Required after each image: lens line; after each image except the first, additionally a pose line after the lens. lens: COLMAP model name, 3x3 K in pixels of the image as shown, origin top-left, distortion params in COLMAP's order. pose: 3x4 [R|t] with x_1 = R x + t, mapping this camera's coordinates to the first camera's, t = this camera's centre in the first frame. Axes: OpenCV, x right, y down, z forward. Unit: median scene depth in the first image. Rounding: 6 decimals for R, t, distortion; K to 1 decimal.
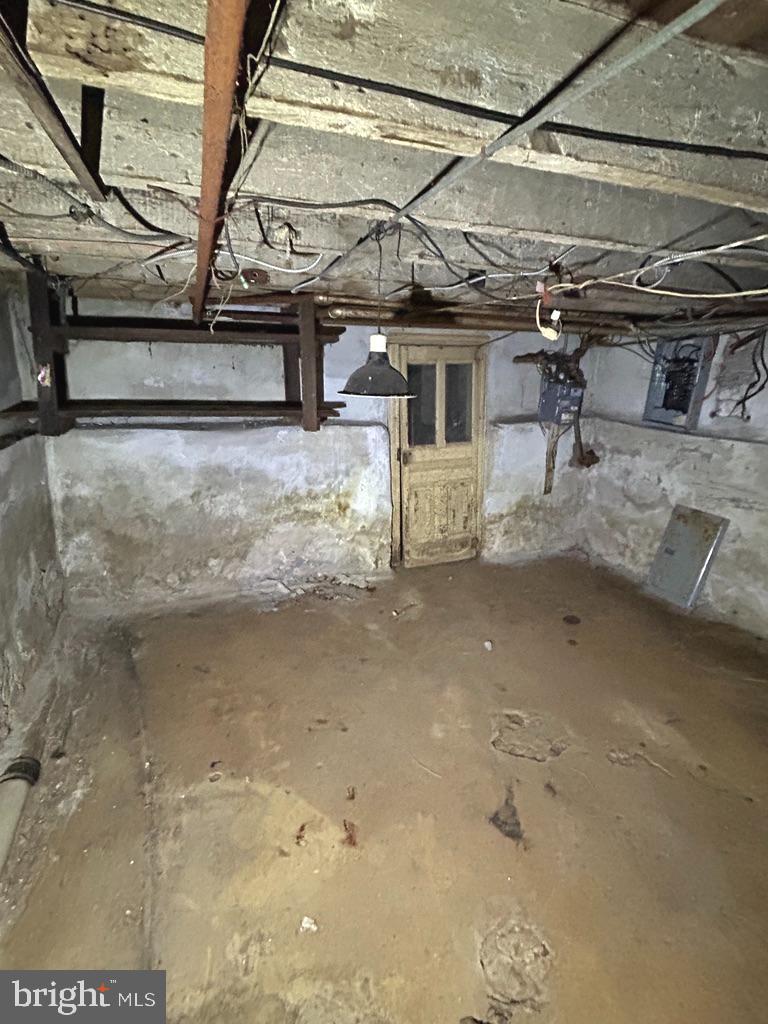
lens RADIAL K [[523.2, 0, 384.4], [0, 523.2, 511.9], [0, 0, 1]] dist [-0.006264, 0.003510]
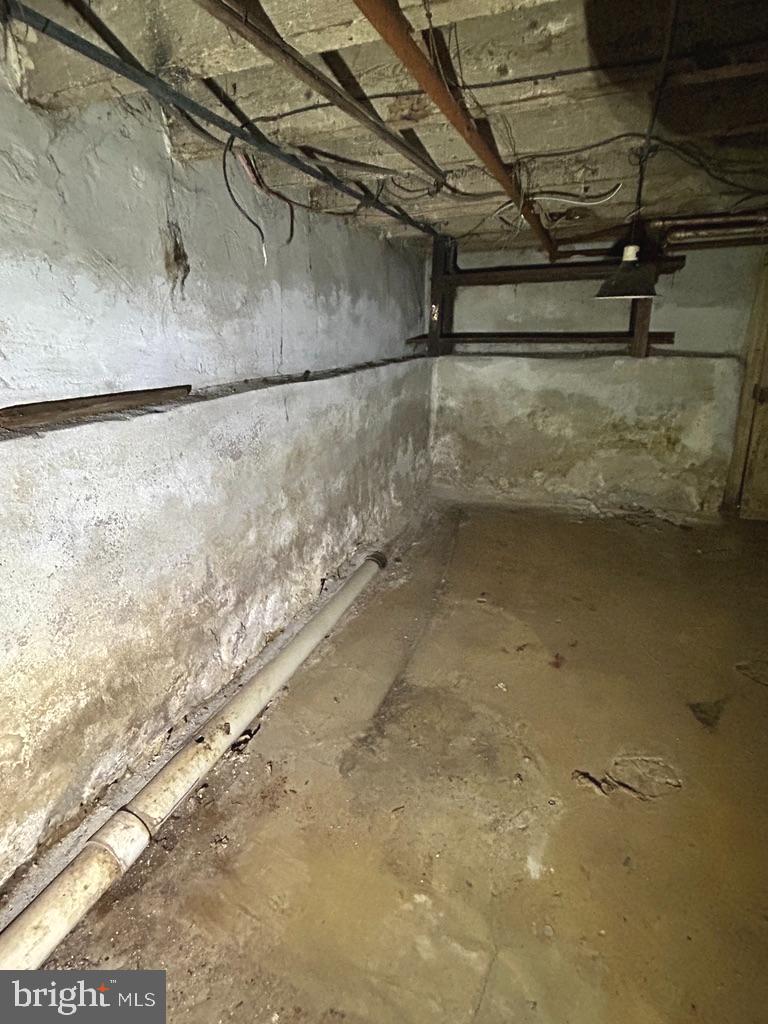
lens RADIAL K [[523.2, 0, 383.0], [0, 523.2, 513.1], [0, 0, 1]] dist [-0.006264, 0.003510]
pose [[0.744643, 0.190465, -0.639711, 0.199384], [-0.140971, 0.981680, 0.128187, 0.087051], [0.652407, -0.005273, 0.757851, -0.132745]]
